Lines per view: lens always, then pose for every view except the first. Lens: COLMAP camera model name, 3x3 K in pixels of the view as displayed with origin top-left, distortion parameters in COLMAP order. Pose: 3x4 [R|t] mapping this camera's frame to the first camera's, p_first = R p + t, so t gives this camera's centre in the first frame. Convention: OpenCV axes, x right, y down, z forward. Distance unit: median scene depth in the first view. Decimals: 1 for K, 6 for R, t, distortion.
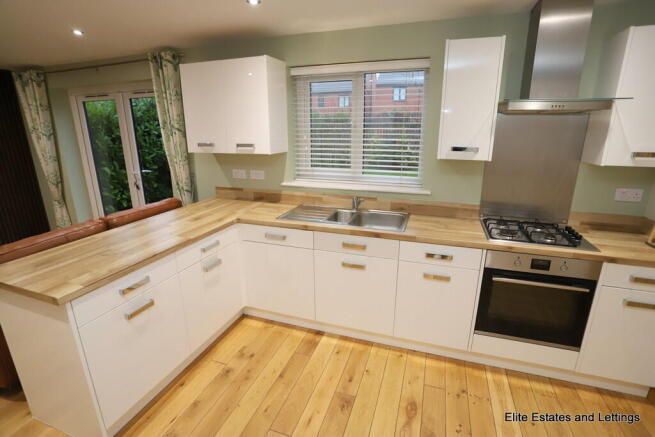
lens RADIAL K [[316.0, 0, 327.5], [0, 316.0, 218.5], [0, 0, 1]] dist [-0.000101, 0.000129]
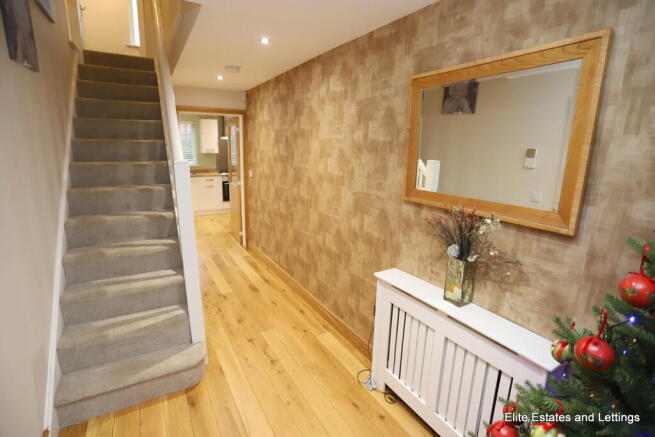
lens RADIAL K [[316.0, 0, 327.5], [0, 316.0, 218.5], [0, 0, 1]] dist [-0.000101, 0.000129]
pose [[0.649522, -0.148397, 0.745721, -1.461027], [0.185428, 0.982072, 0.033923, 0.654395], [-0.737386, 0.116243, 0.665394, -2.208618]]
